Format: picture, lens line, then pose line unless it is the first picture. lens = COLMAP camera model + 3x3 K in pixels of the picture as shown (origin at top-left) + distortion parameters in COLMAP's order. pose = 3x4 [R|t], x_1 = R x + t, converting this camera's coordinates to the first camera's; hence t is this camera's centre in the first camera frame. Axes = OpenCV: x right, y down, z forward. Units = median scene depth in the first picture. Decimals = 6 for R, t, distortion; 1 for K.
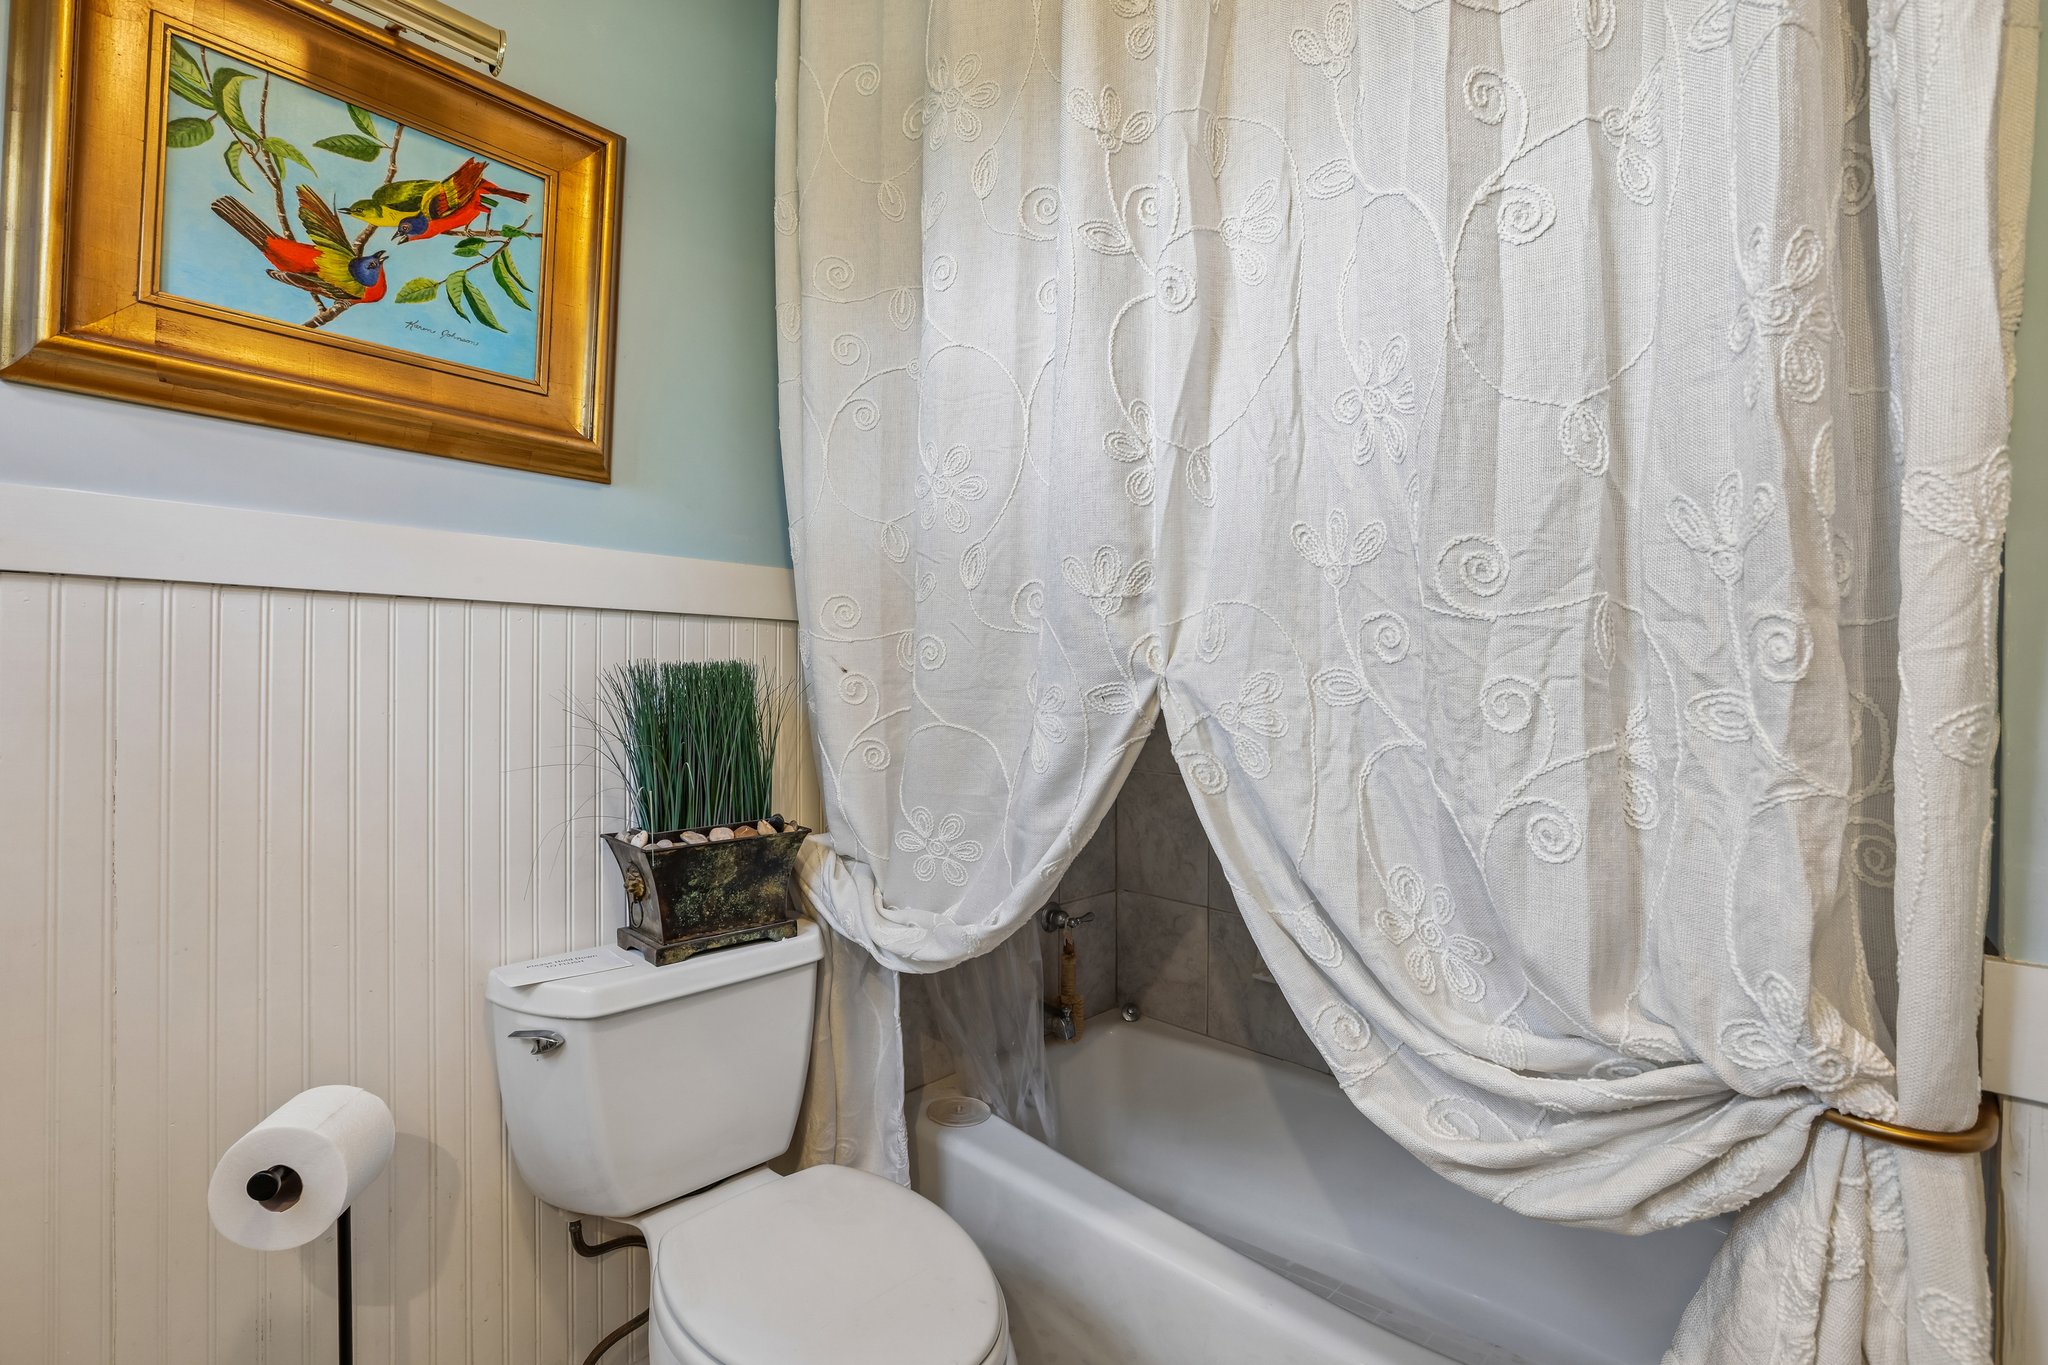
lens RADIAL K [[924.9, 0, 1024.3], [0, 924.9, 676.5], [0, 0, 1]] dist [-0.026606, 0.006909]
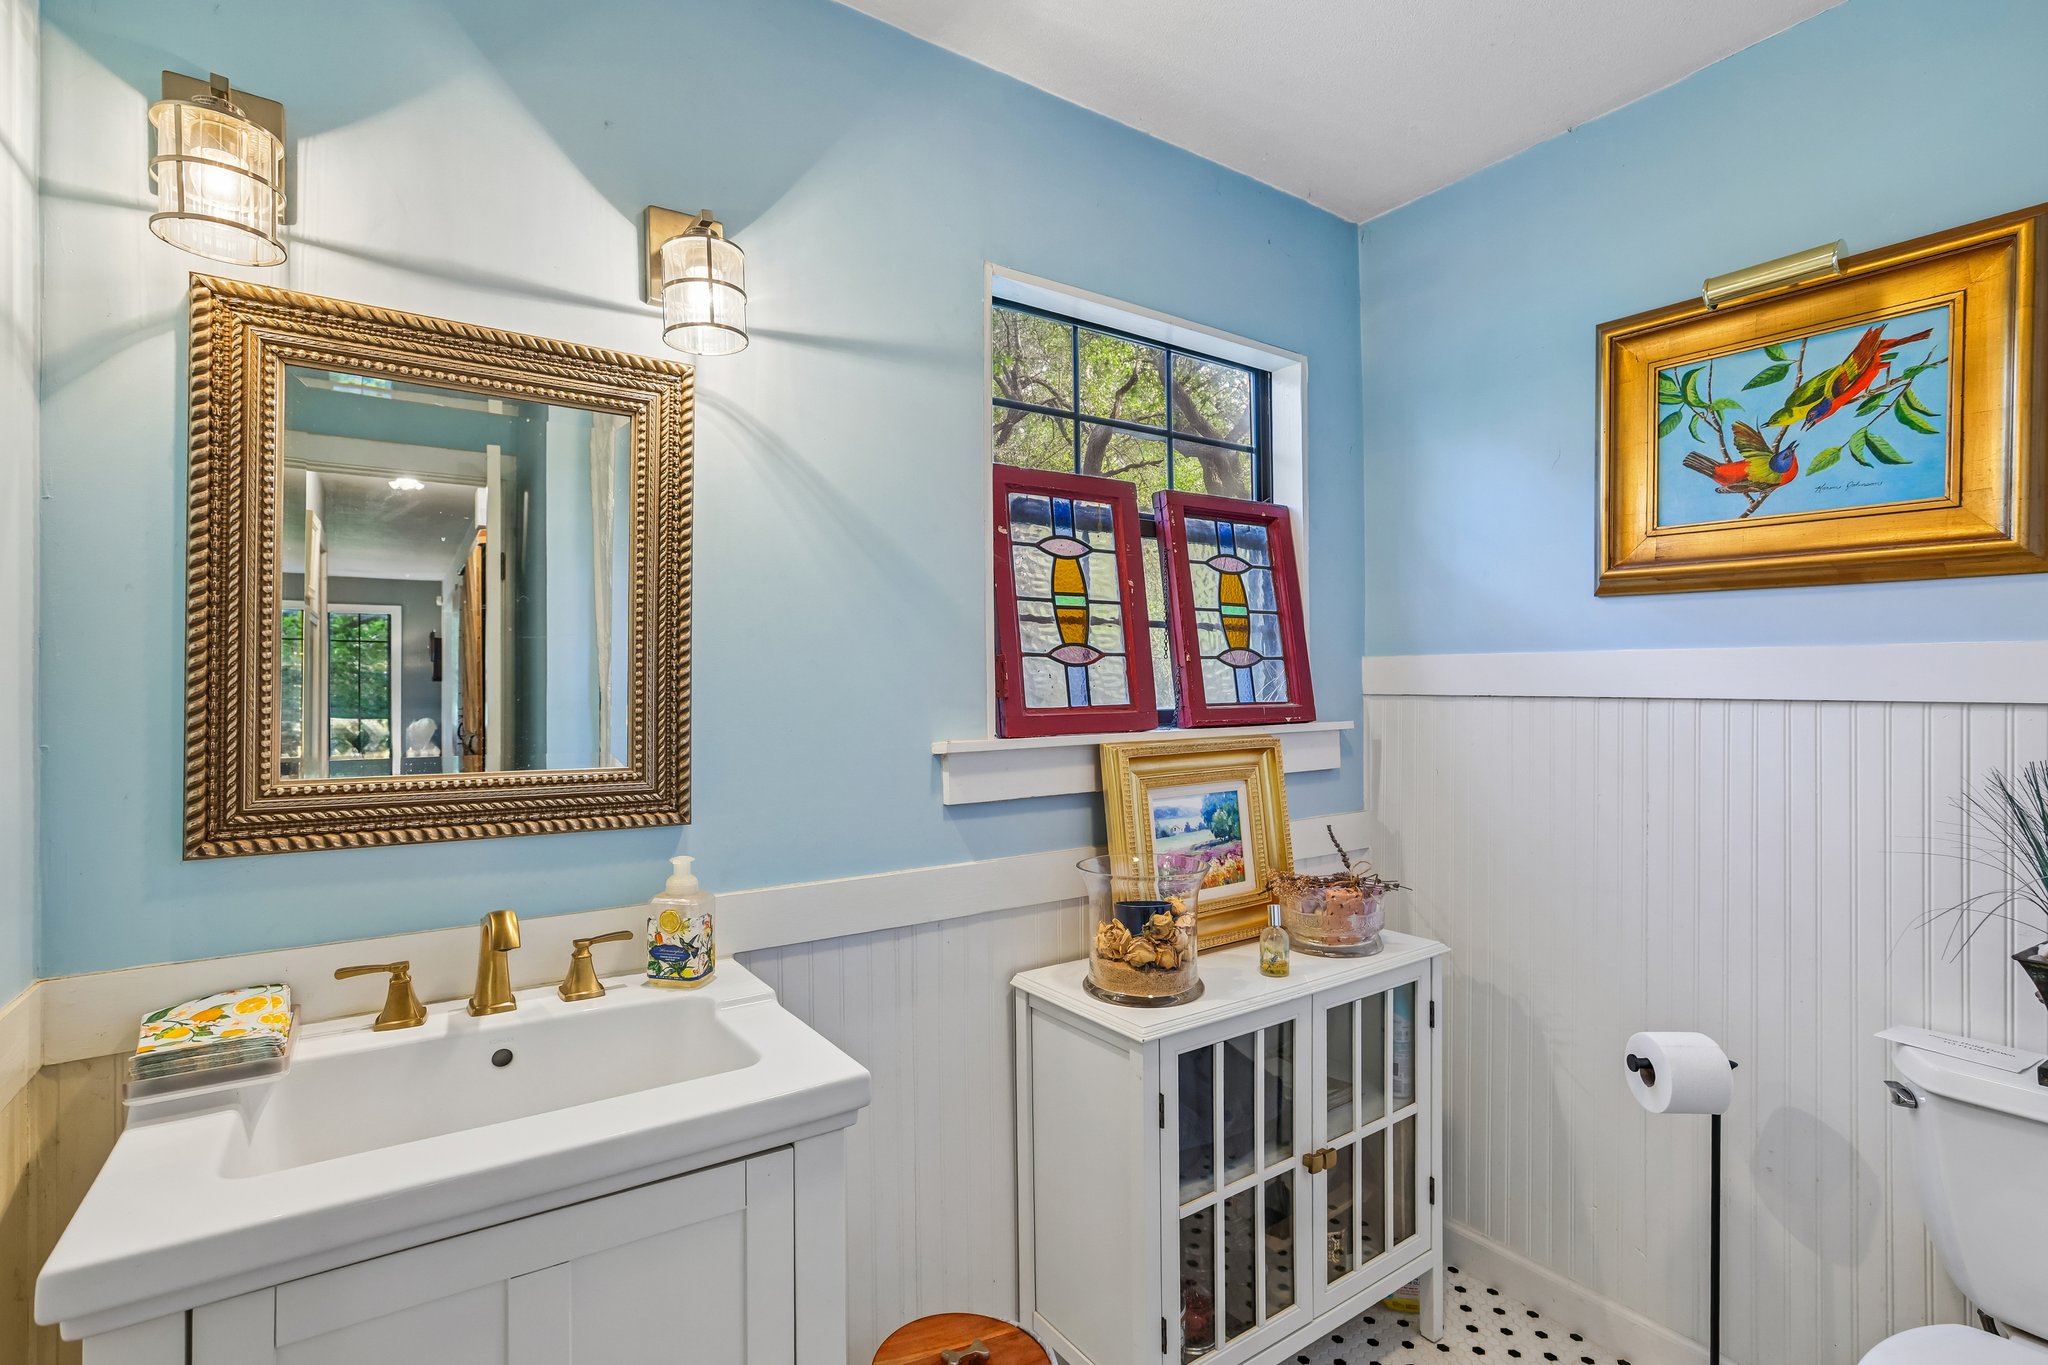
lens RADIAL K [[924.9, 0, 1020.7], [0, 924.9, 684.7], [0, 0, 1]] dist [-0.026606, 0.006909]
pose [[-0.220925, -0.008716, -0.975252, 0.838499], [-0.000829, 0.999961, -0.008750, -0.101894], [0.975290, -0.001125, -0.220924, 0.195722]]
